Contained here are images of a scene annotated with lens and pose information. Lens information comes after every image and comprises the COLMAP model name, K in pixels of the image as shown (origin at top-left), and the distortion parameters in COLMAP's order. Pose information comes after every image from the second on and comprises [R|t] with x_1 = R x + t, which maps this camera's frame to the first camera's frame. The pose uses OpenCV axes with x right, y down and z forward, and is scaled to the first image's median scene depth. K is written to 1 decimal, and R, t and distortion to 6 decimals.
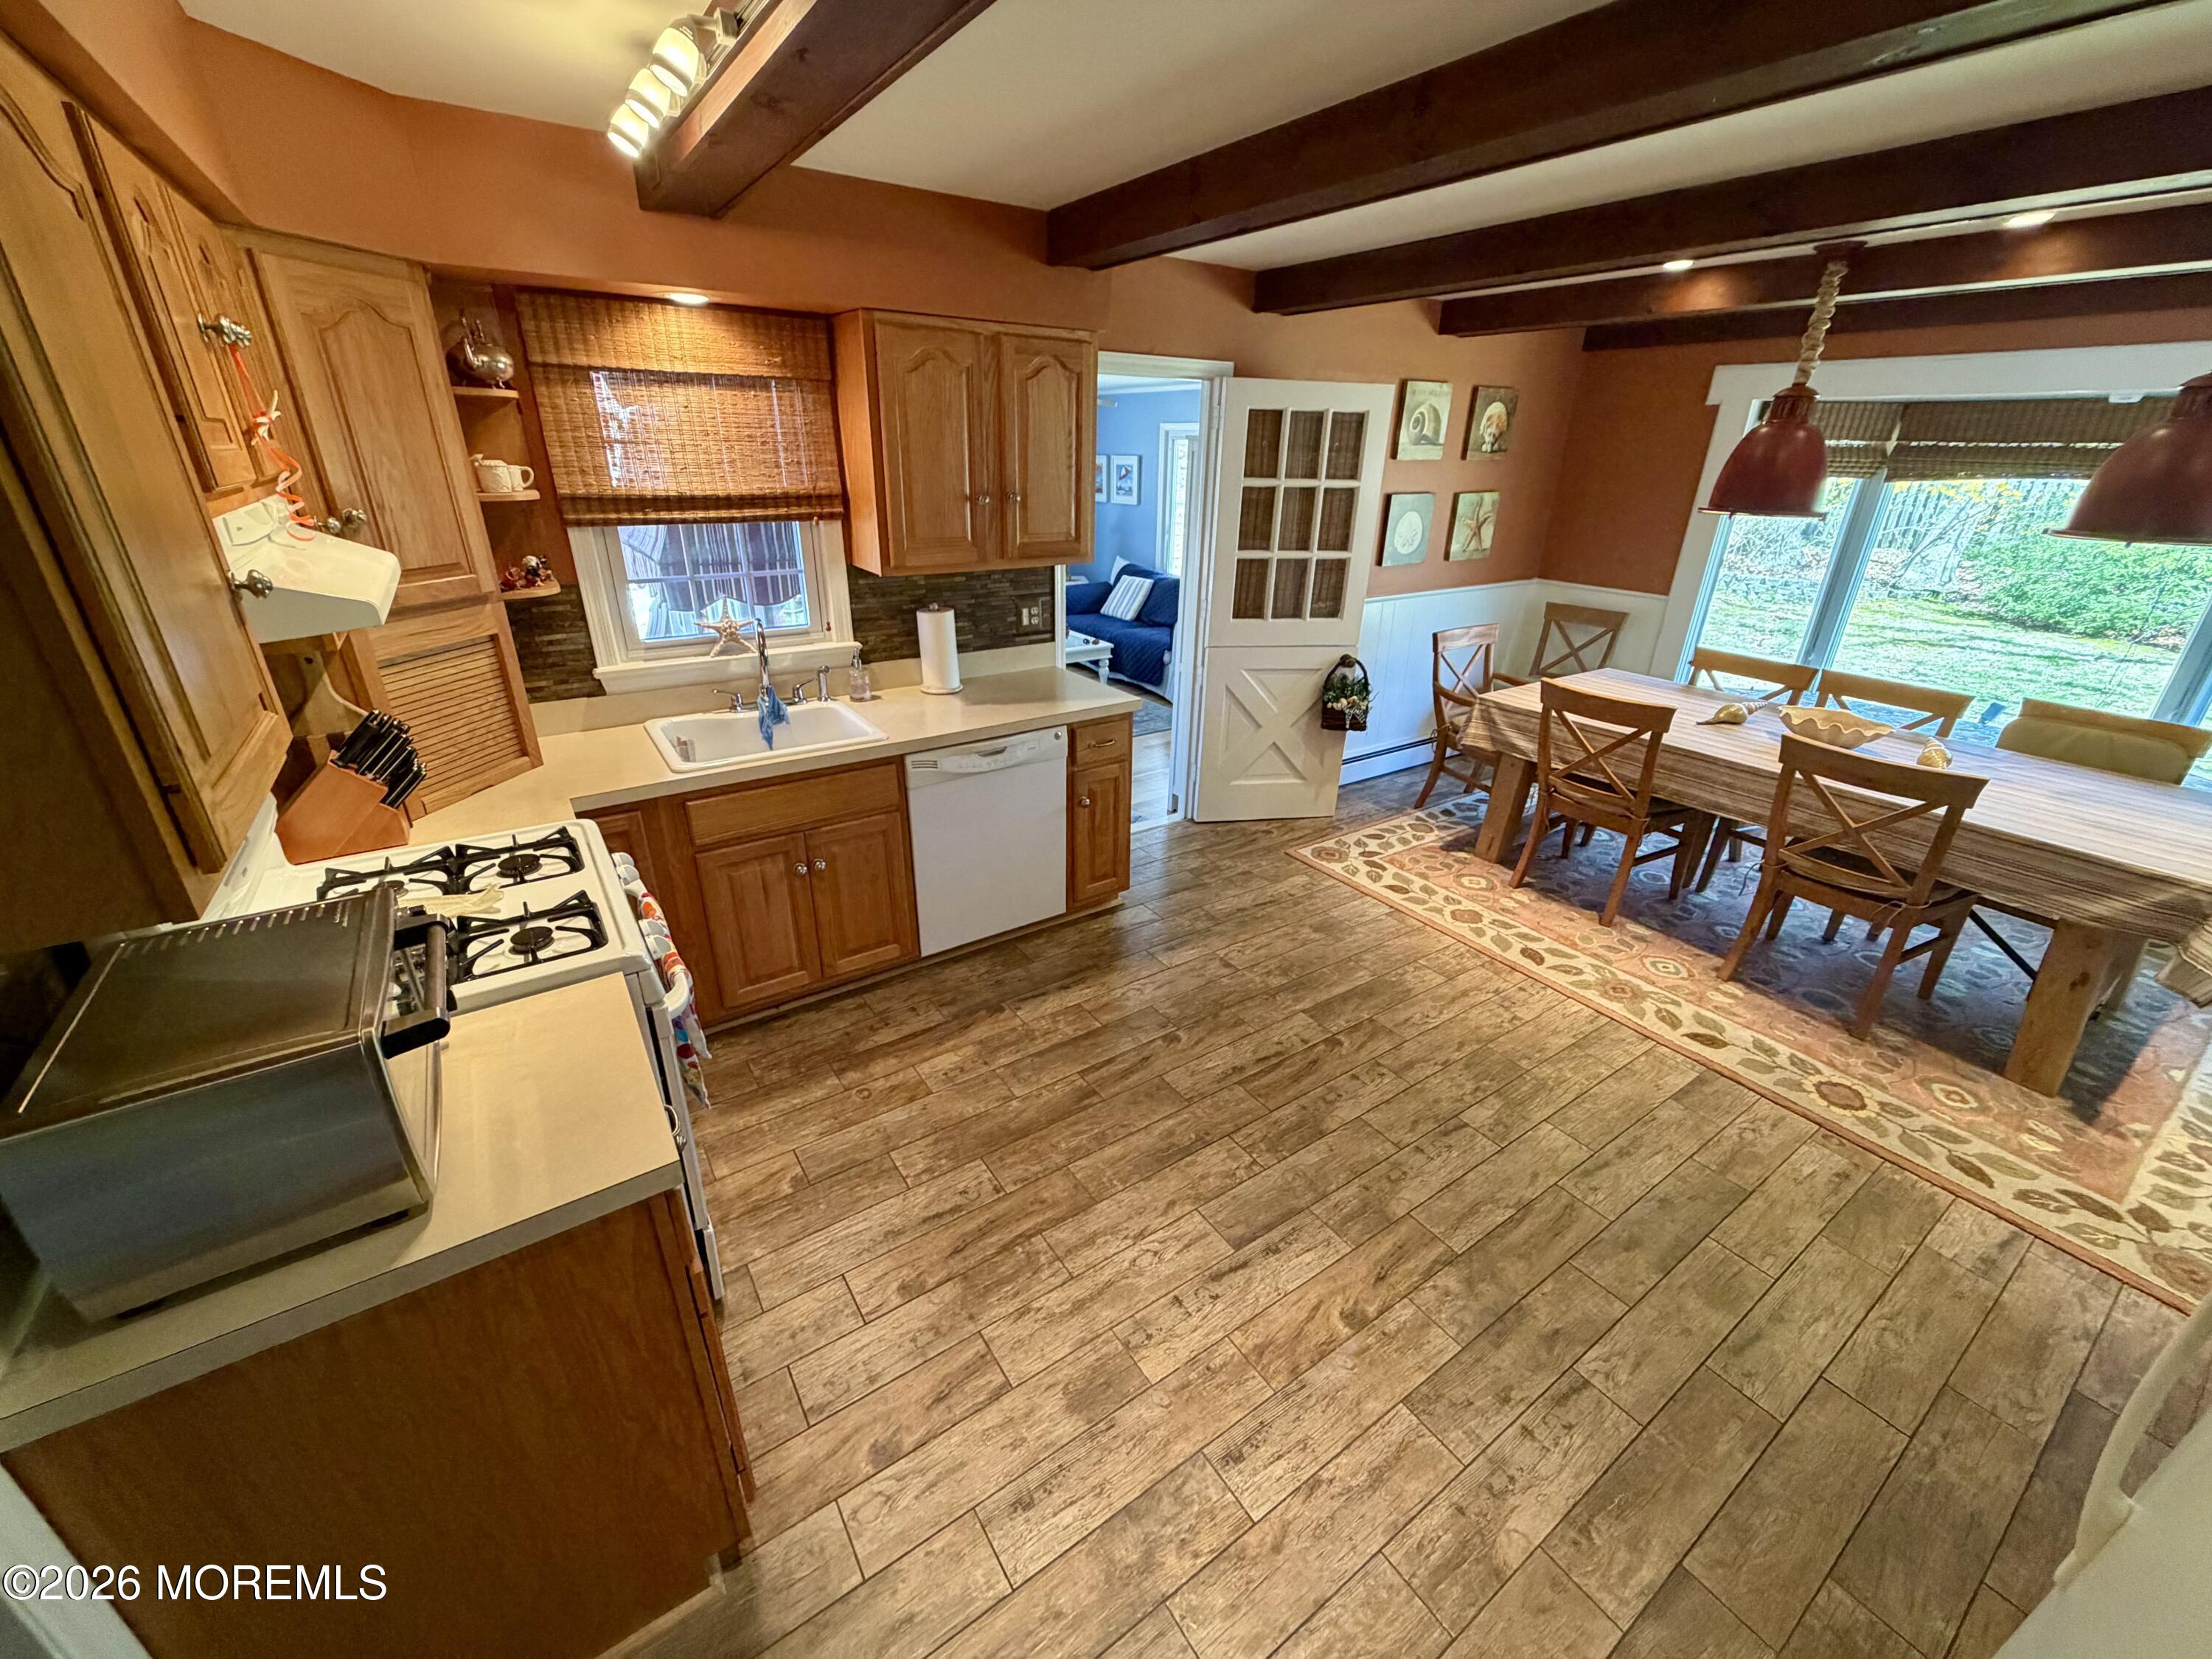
lens RADIAL K [[878.3, 0, 1107.3], [0, 878.3, 830.7], [0, 0, 1]] dist [-0.000189, 0.000262]
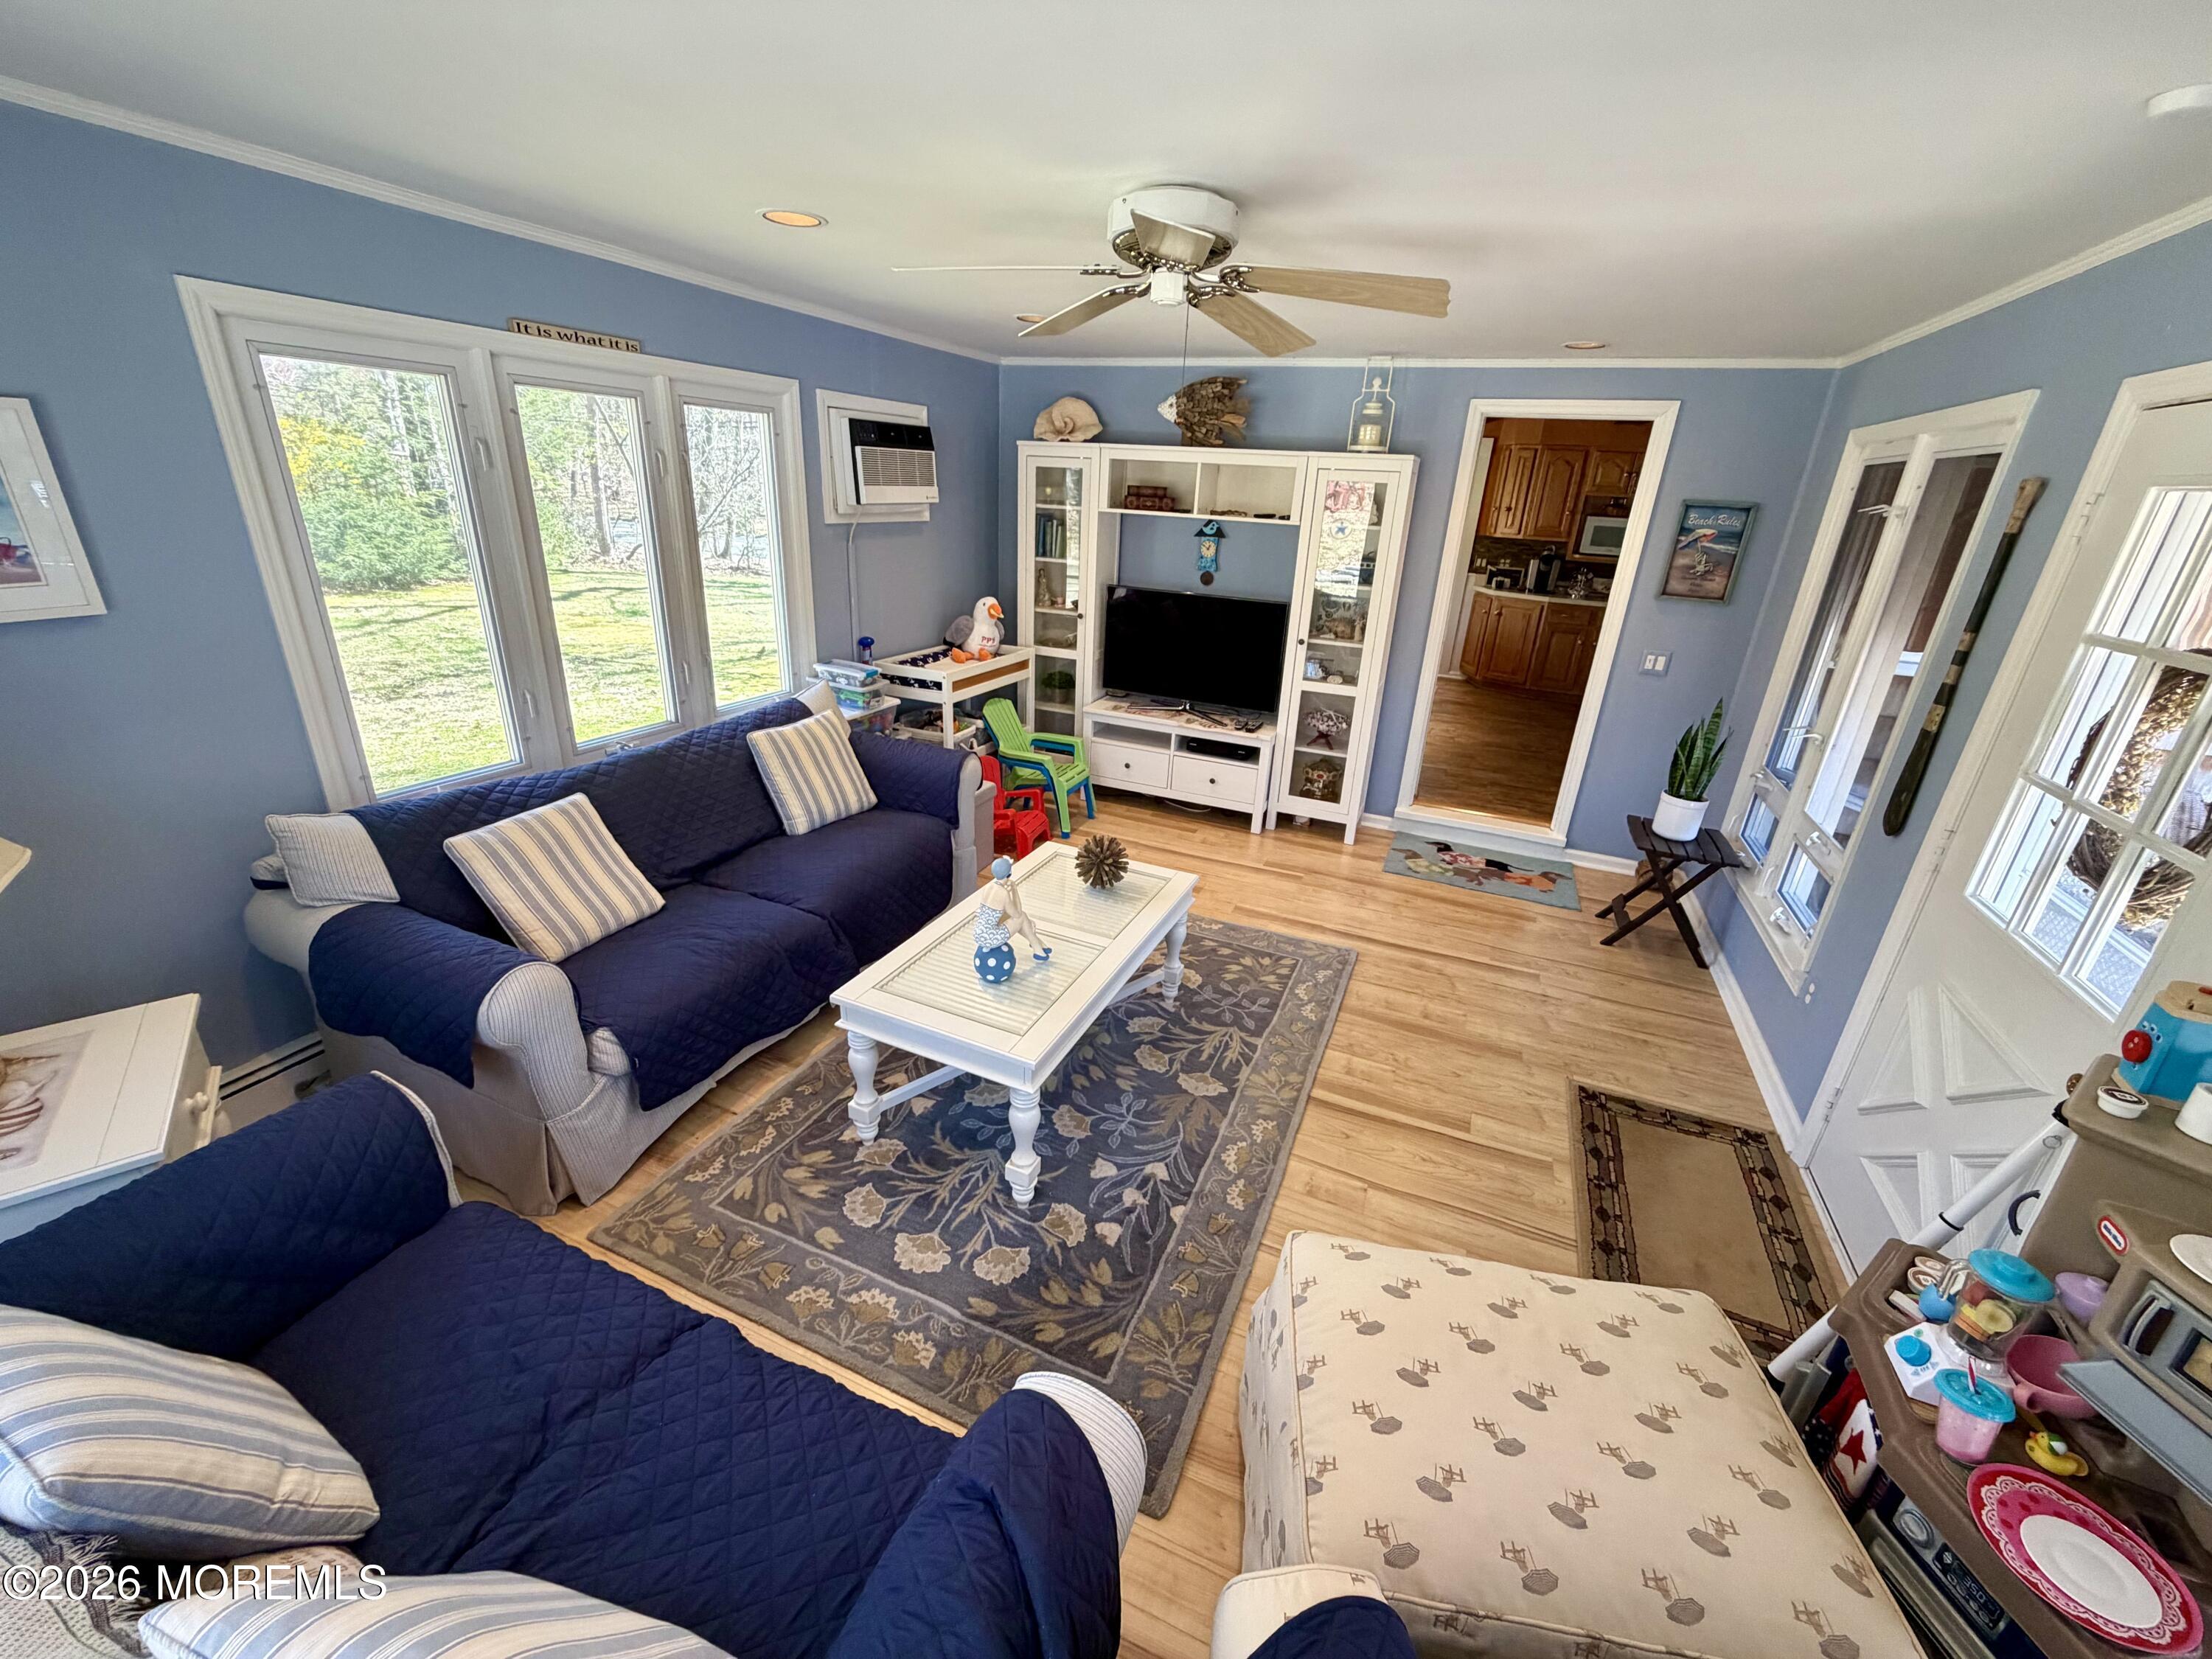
lens RADIAL K [[871.2, 0, 1106.3], [0, 871.2, 821.2], [0, 0, 1]] dist [0.000262, 0.000143]
pose [[-0.531768, -0.351176, 0.770648, -0.769872], [0.282224, 0.784476, 0.552220, -0.969573], [-0.798481, 0.511148, -0.318049, 2.268959]]
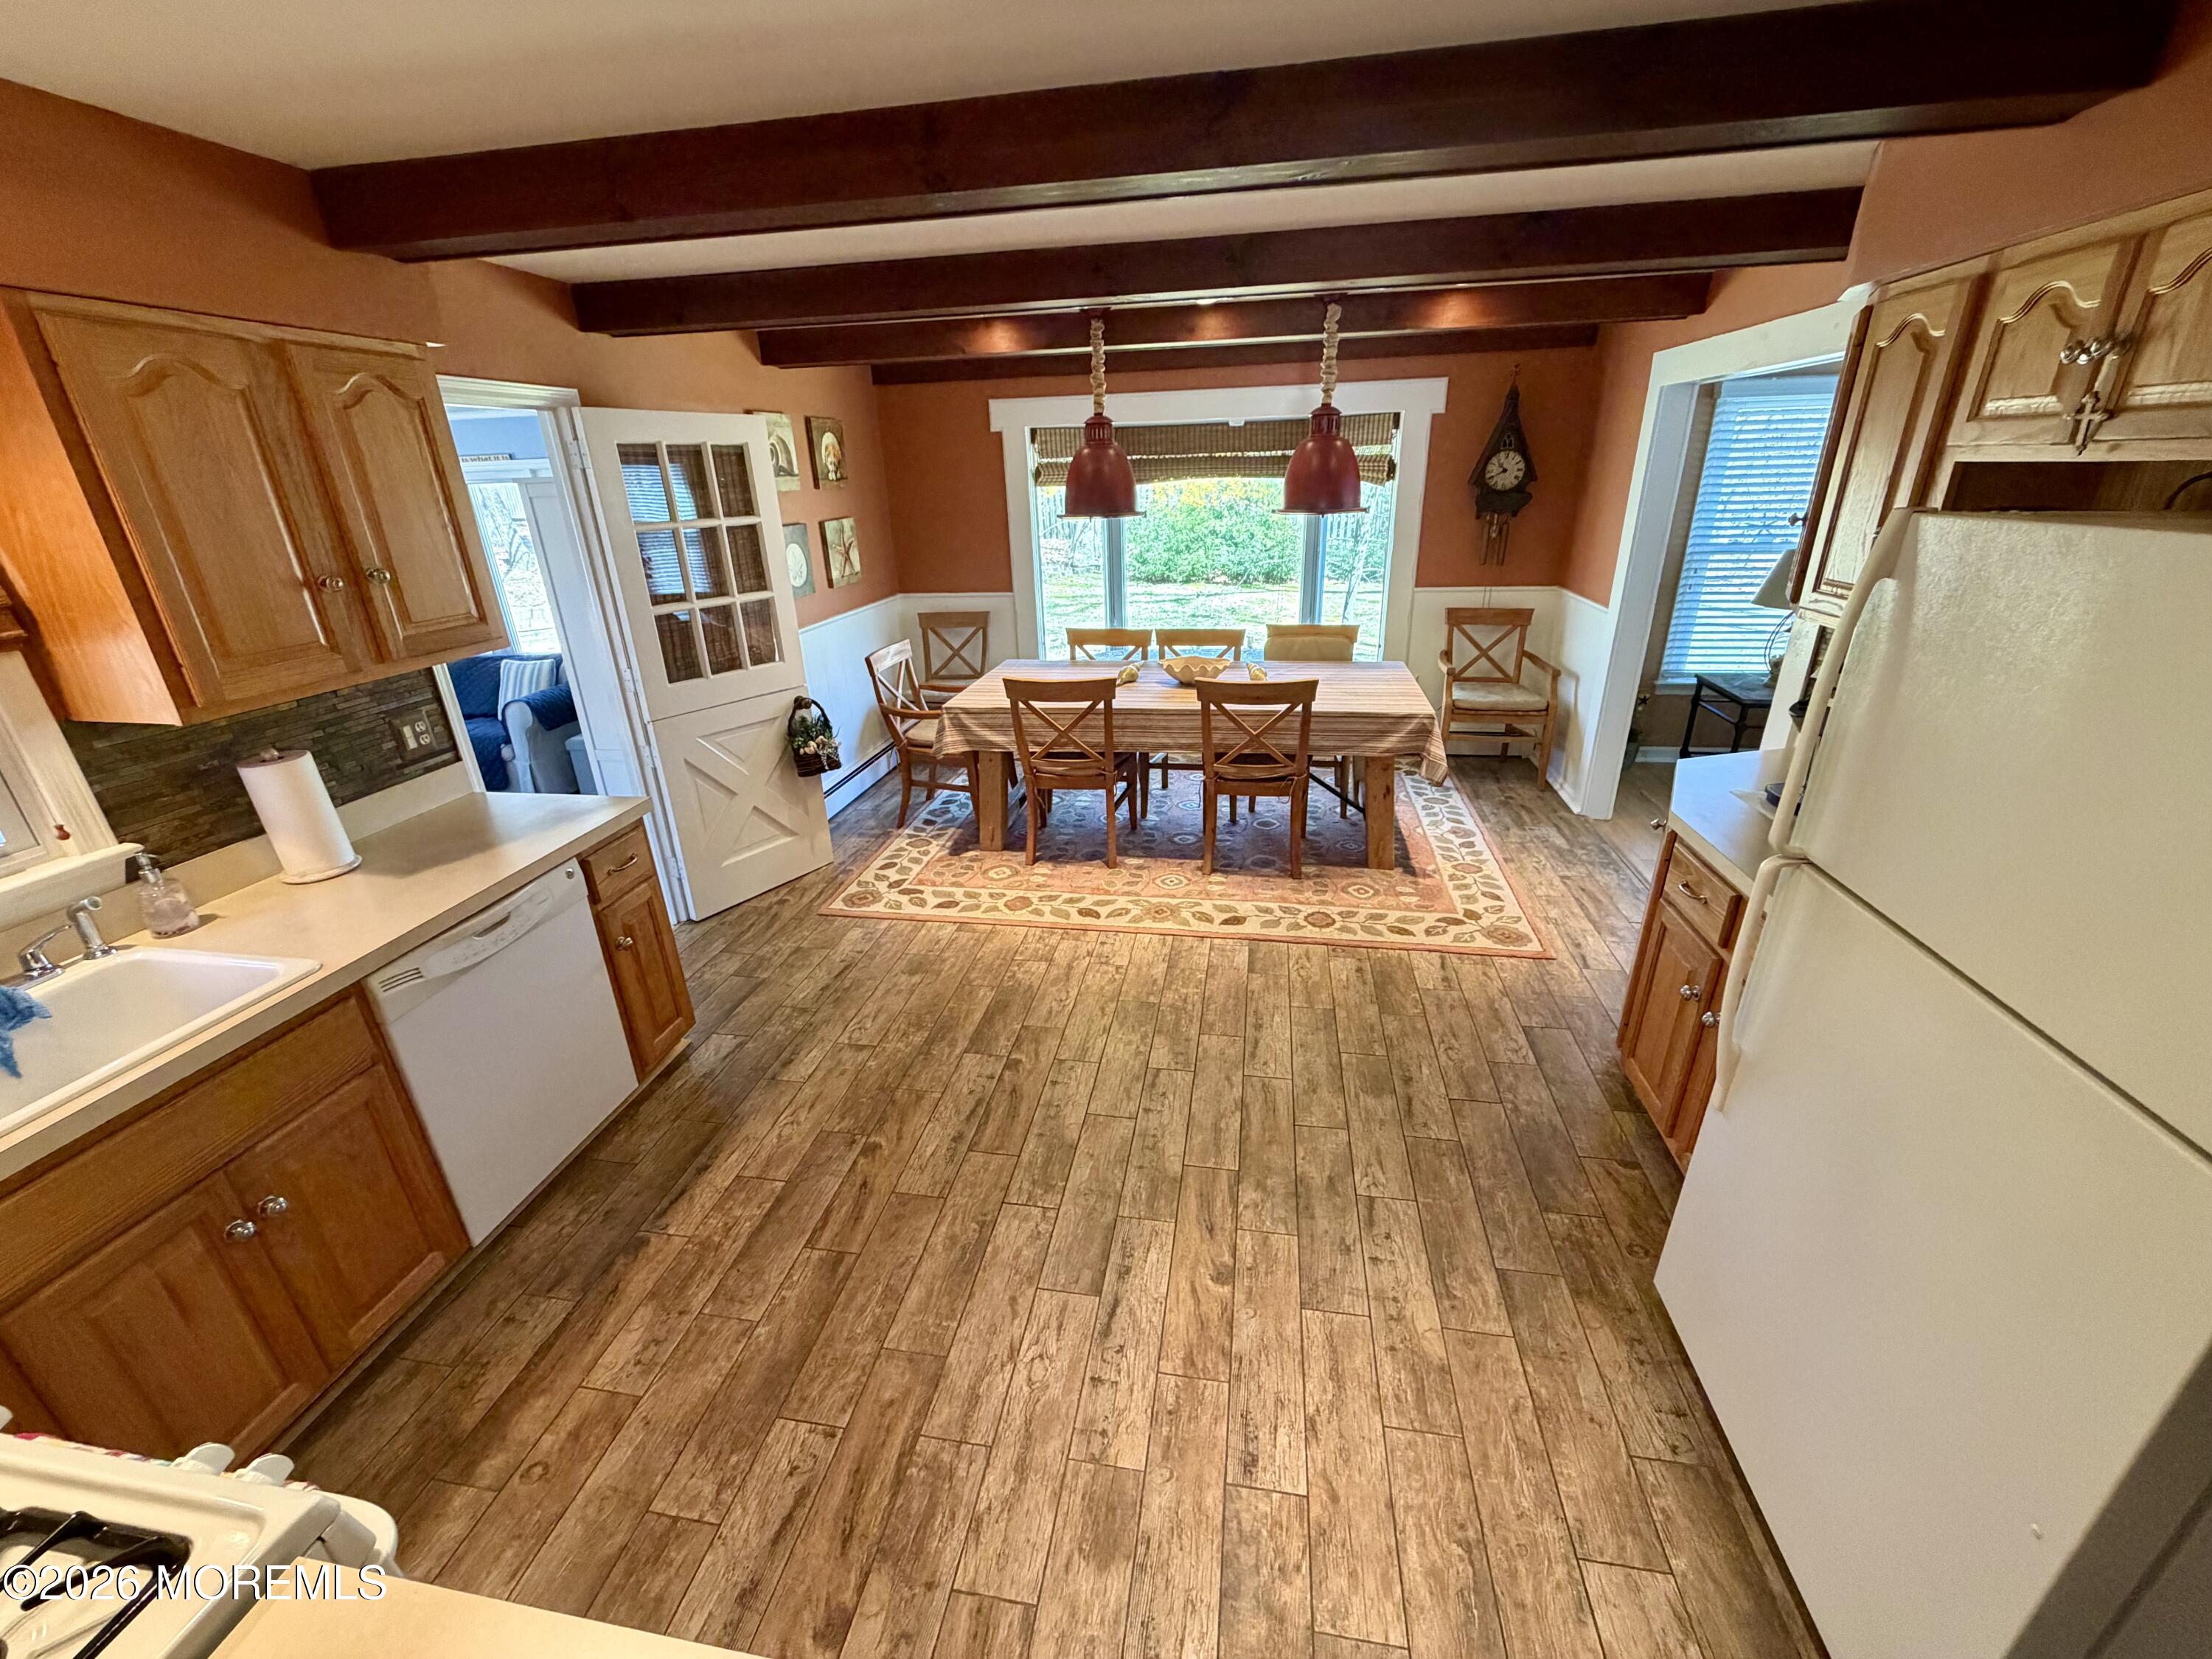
lens RADIAL K [[877.5, 0, 1106.0], [0, 877.5, 829.5], [0, 0, 1]] dist [-0.000421, -0.000204]
pose [[0.693592, -0.309580, 0.650454, -0.198627], [0.328953, 0.939419, 0.096341, -0.059635], [-0.640874, 0.147147, 0.753411, 0.119984]]
